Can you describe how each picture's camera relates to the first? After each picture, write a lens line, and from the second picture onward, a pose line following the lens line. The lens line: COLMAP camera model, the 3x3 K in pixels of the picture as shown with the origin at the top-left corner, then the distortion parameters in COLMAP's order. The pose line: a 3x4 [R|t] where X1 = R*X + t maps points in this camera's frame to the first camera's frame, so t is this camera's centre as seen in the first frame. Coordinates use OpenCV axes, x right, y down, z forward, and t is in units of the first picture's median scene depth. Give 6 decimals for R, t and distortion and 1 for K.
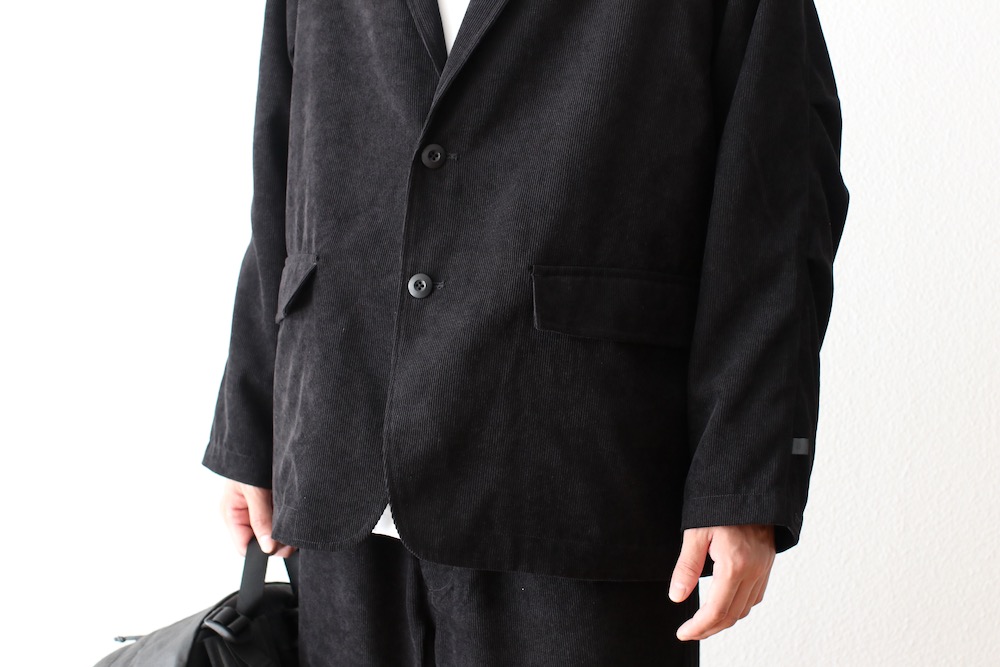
lens RADIAL K [[2327.1, 0, 500.0], [0, 2327.1, 333.5], [0, 0, 1]] dist [-0.293132, 0.723618]
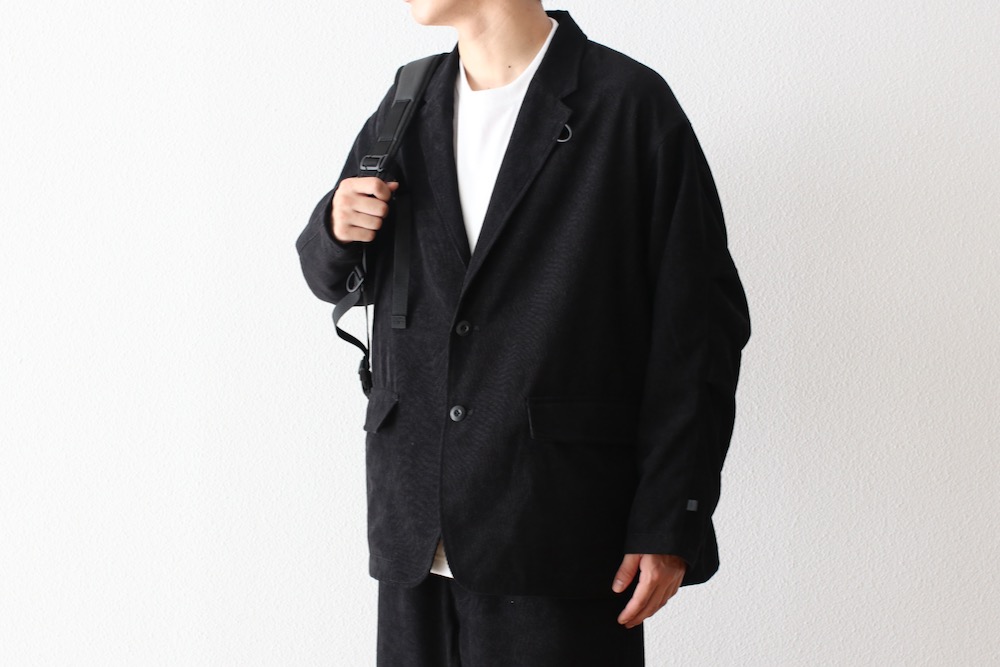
lens RADIAL K [[2327.1, 0, 500.0], [0, 2327.1, 333.5], [0, 0, 1]] dist [-0.293132, 0.723618]
pose [[0.999885, -0.000209, 0.015160, -0.015768], [0.000521, 0.999789, -0.020555, -0.022695], [-0.015153, 0.020561, 0.999674, -0.345177]]
